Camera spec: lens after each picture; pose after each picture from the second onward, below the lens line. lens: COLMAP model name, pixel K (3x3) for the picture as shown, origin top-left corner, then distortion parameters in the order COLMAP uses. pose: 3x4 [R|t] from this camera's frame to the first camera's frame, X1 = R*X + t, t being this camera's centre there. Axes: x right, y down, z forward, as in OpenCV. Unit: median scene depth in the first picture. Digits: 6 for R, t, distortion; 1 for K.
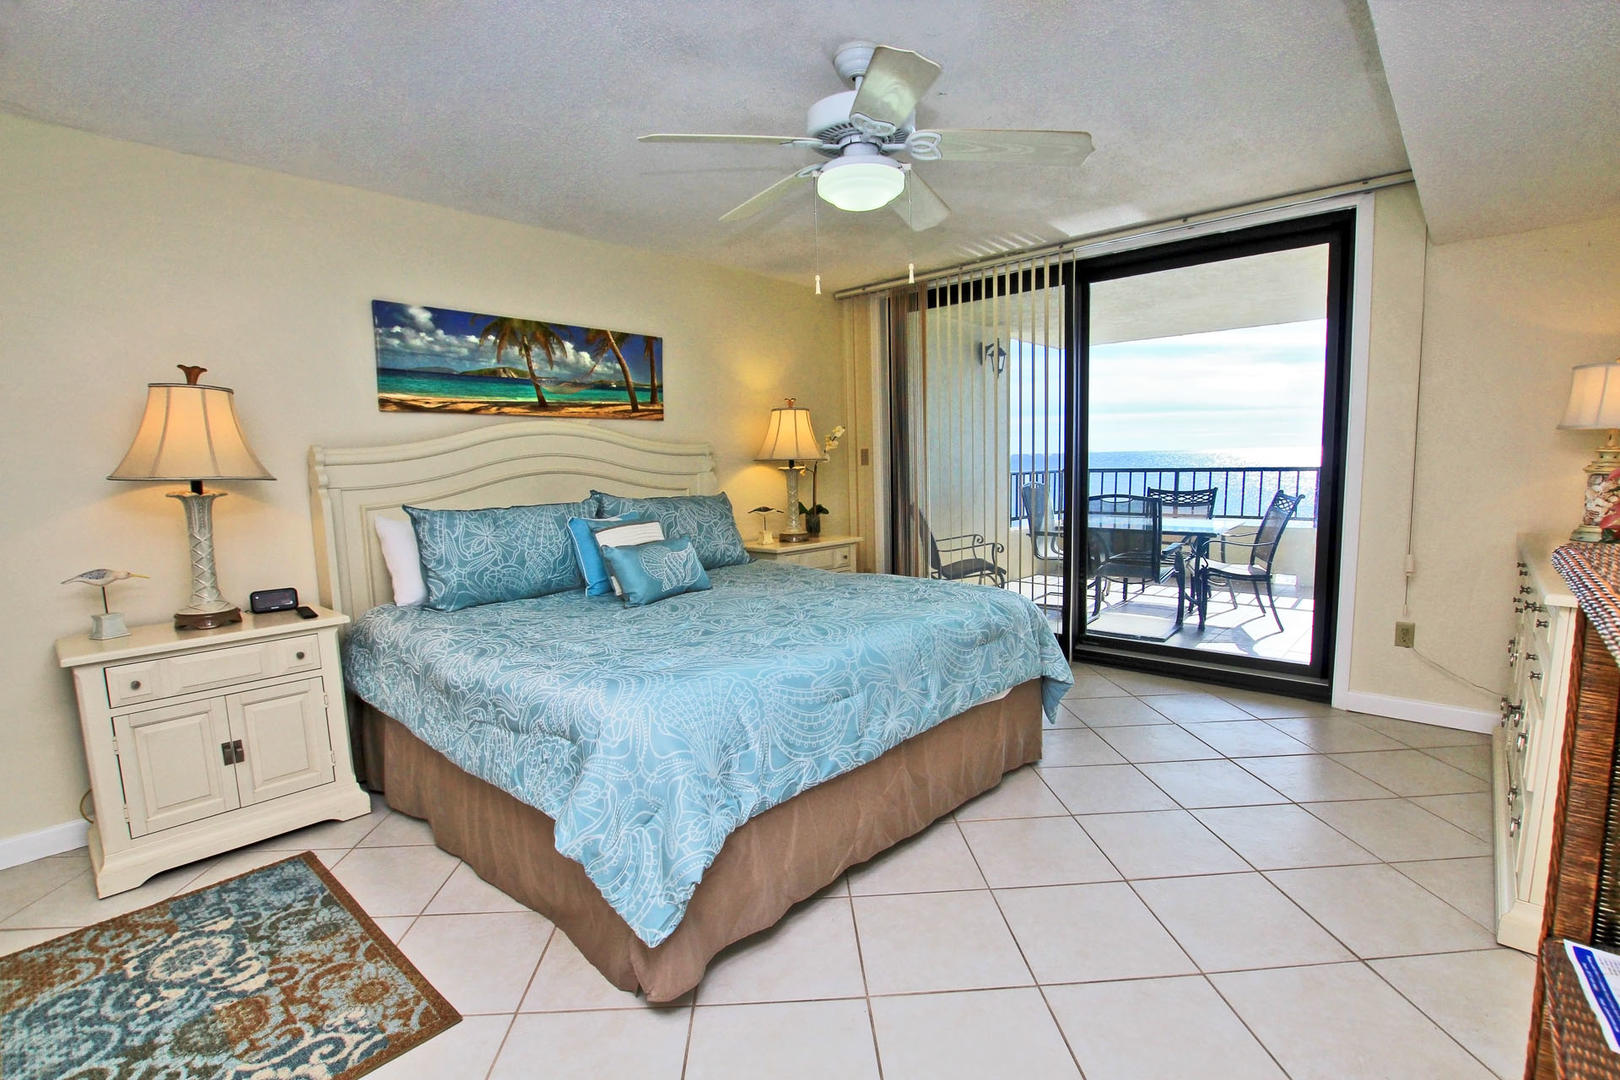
lens RADIAL K [[755.8, 0, 810.0], [0, 755.8, 540.0], [0, 0, 1]] dist [-0.029789, 0.005332]
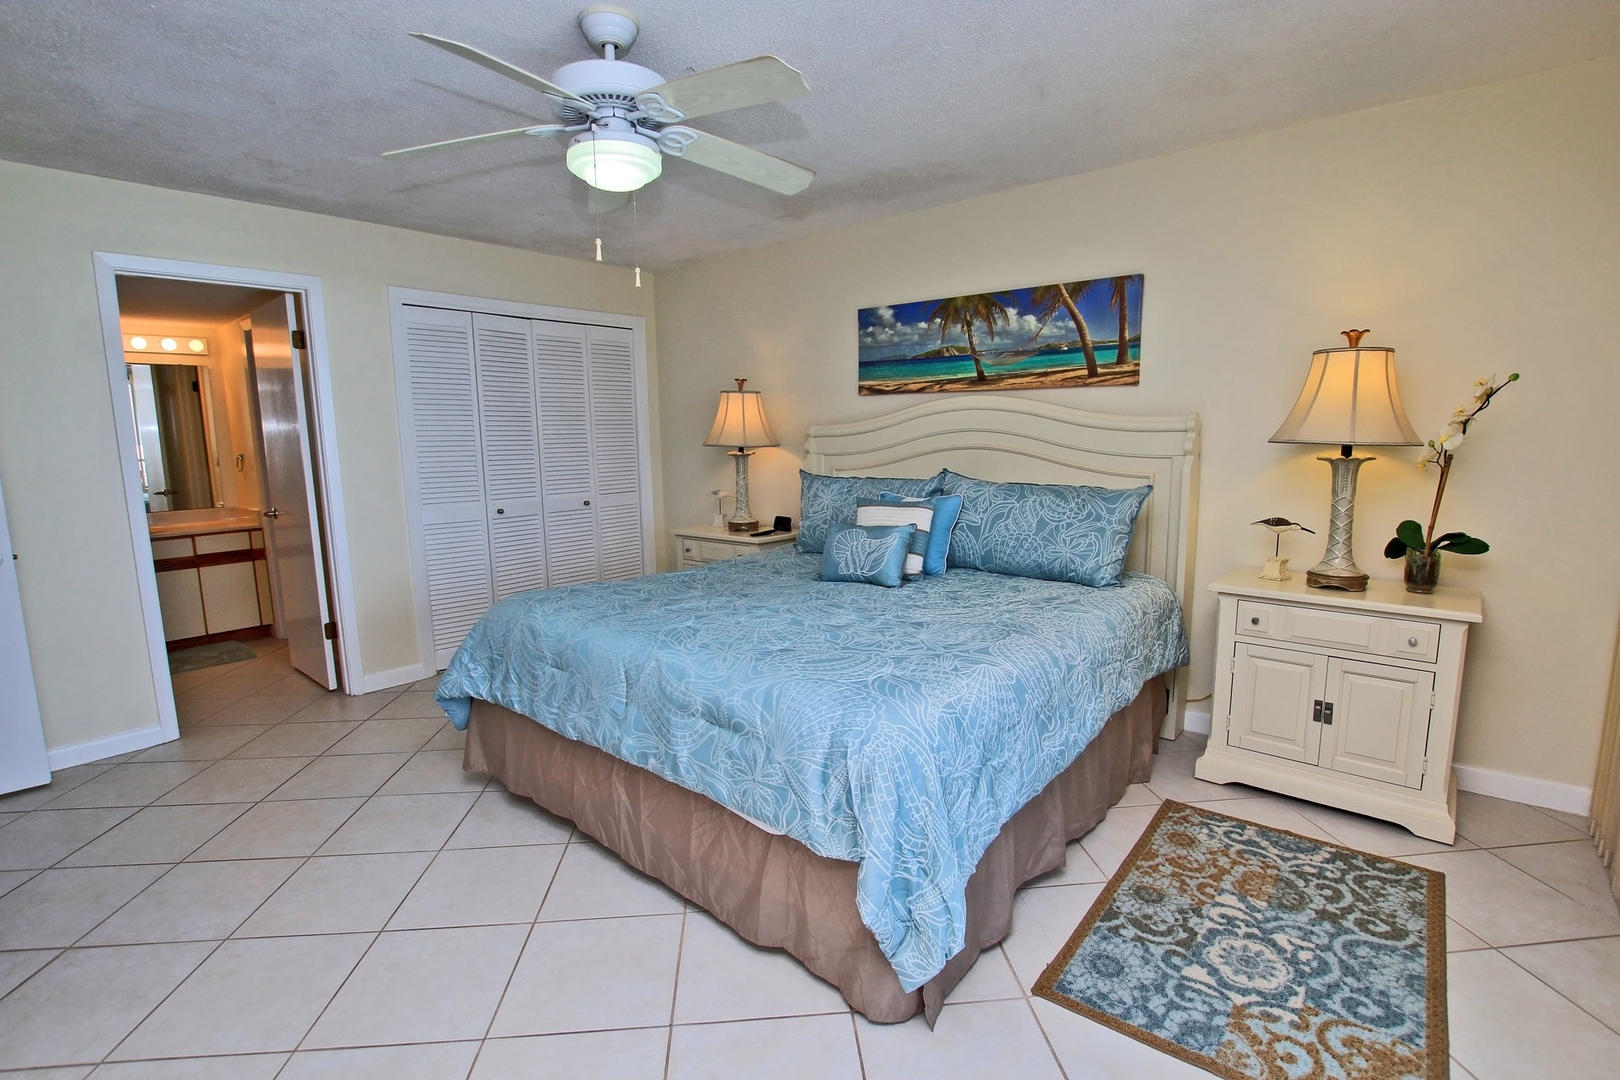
lens RADIAL K [[755.8, 0, 810.0], [0, 755.8, 540.0], [0, 0, 1]] dist [-0.029789, 0.005332]
pose [[0.025268, 0.152666, -0.987955, 0.652144], [-0.105255, 0.983184, 0.149237, -0.096508], [0.994124, 0.100216, 0.040912, 0.763128]]
